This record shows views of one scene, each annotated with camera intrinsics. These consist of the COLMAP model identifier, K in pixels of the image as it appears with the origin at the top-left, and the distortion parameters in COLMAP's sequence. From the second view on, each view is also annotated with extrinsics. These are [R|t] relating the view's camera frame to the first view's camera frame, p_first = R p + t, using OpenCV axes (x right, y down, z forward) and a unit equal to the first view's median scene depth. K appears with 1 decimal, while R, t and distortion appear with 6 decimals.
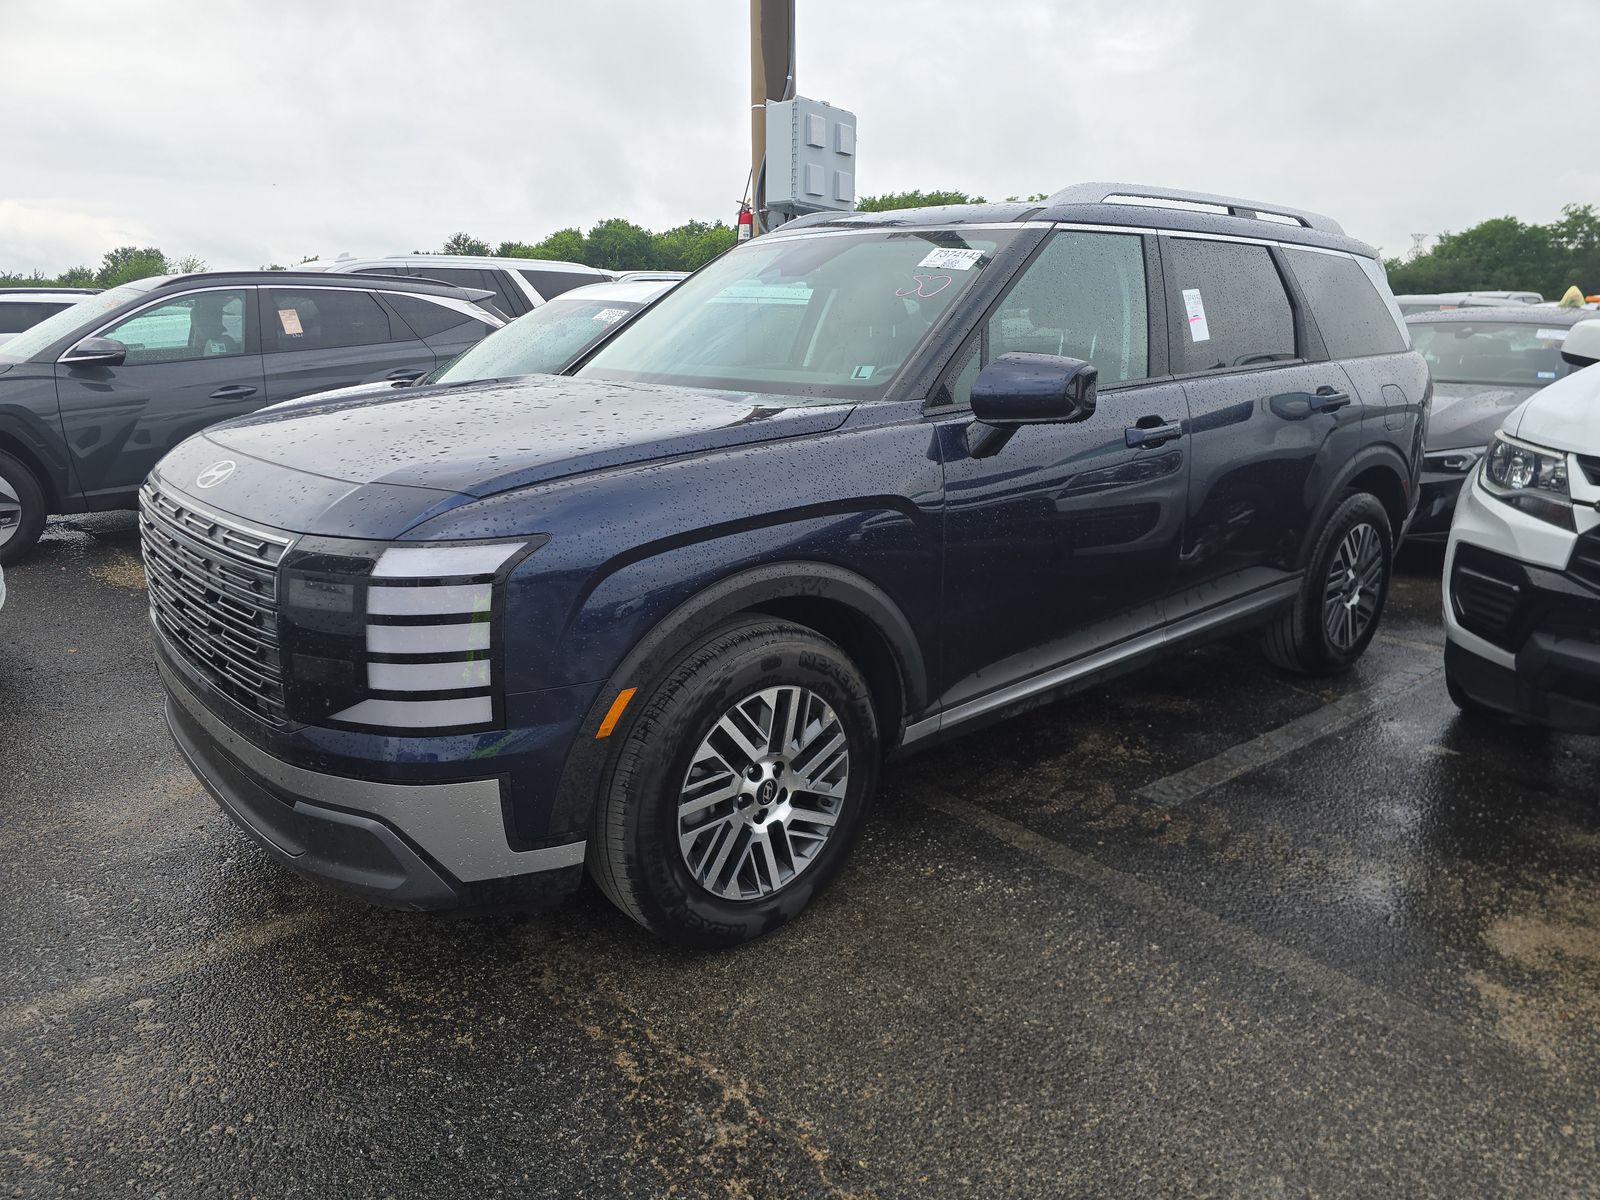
lens RADIAL K [[1101.9, 0, 796.7], [0, 1101.9, 598.6], [0, 0, 1]] dist [0.053536, -0.024327]
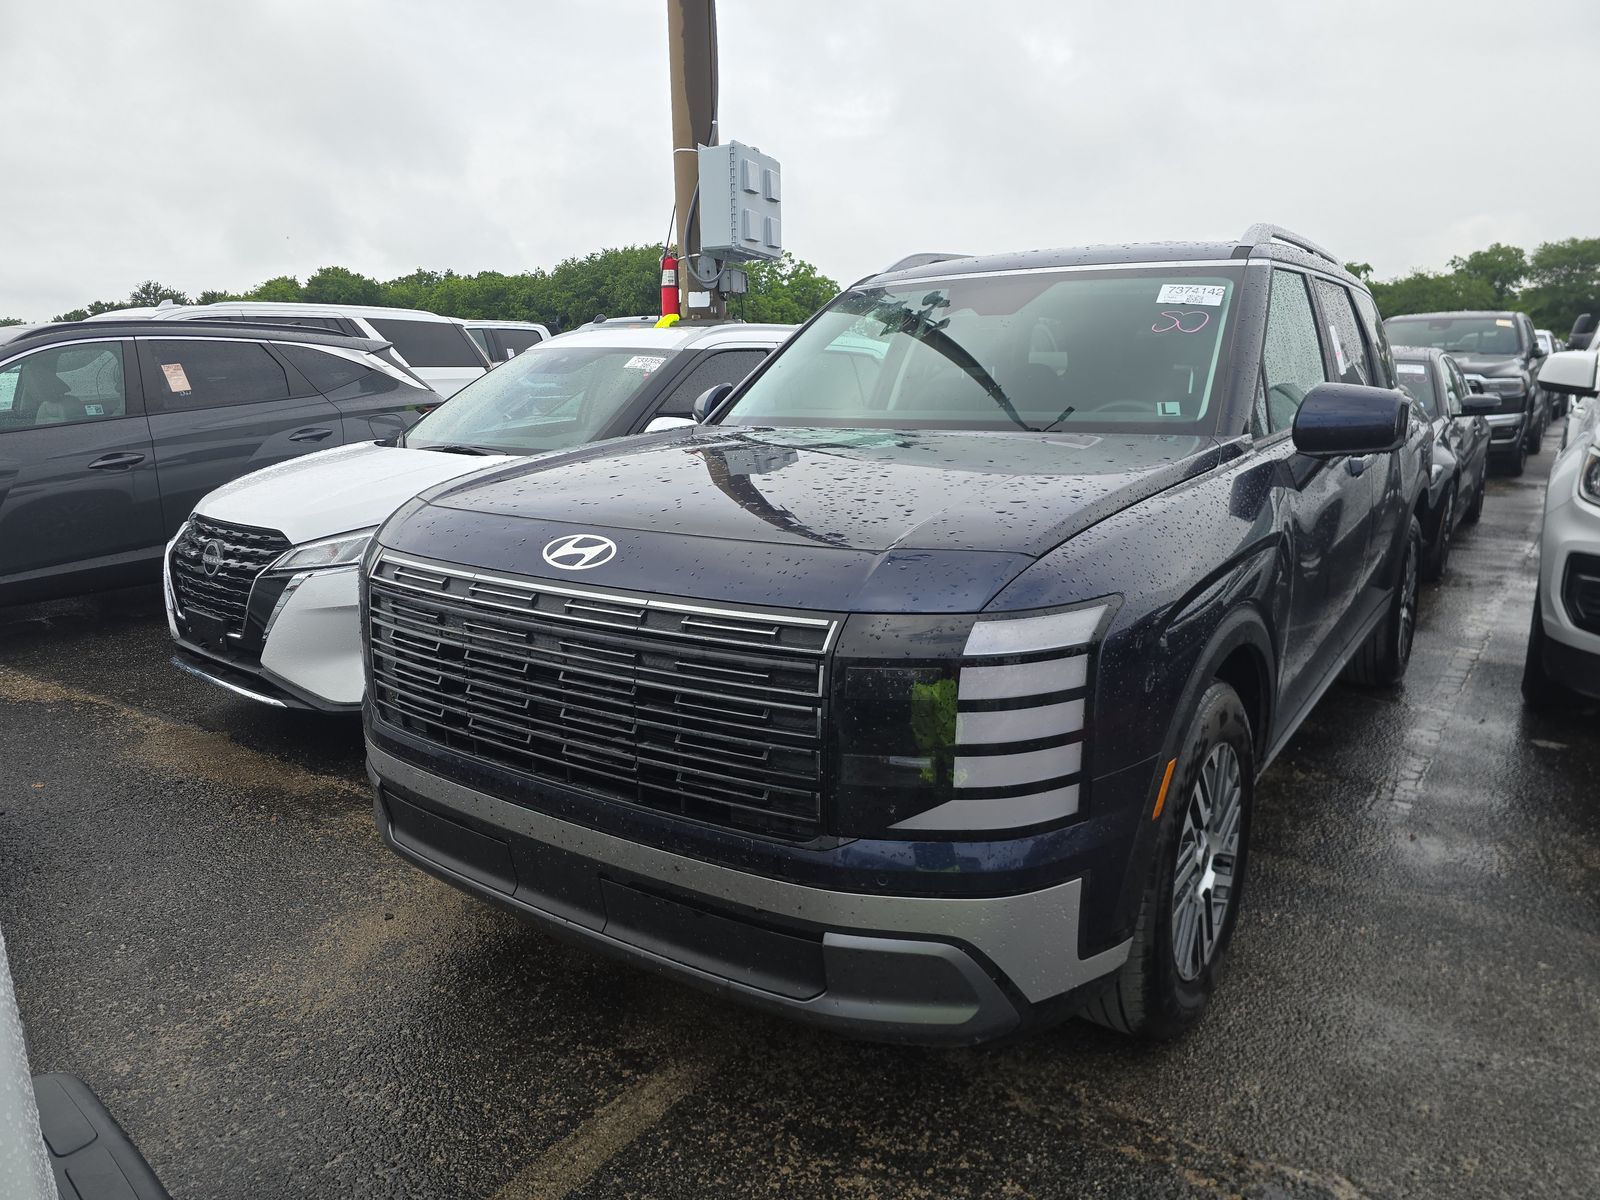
lens RADIAL K [[1101.9, 0, 801.3], [0, 1101.9, 597.0], [0, 0, 1]] dist [0.053536, -0.024327]
pose [[0.969350, -0.065451, 0.236806, -0.208395], [0.075697, 0.996536, -0.034428, -0.013561], [-0.233732, 0.051299, 0.970947, 0.059449]]
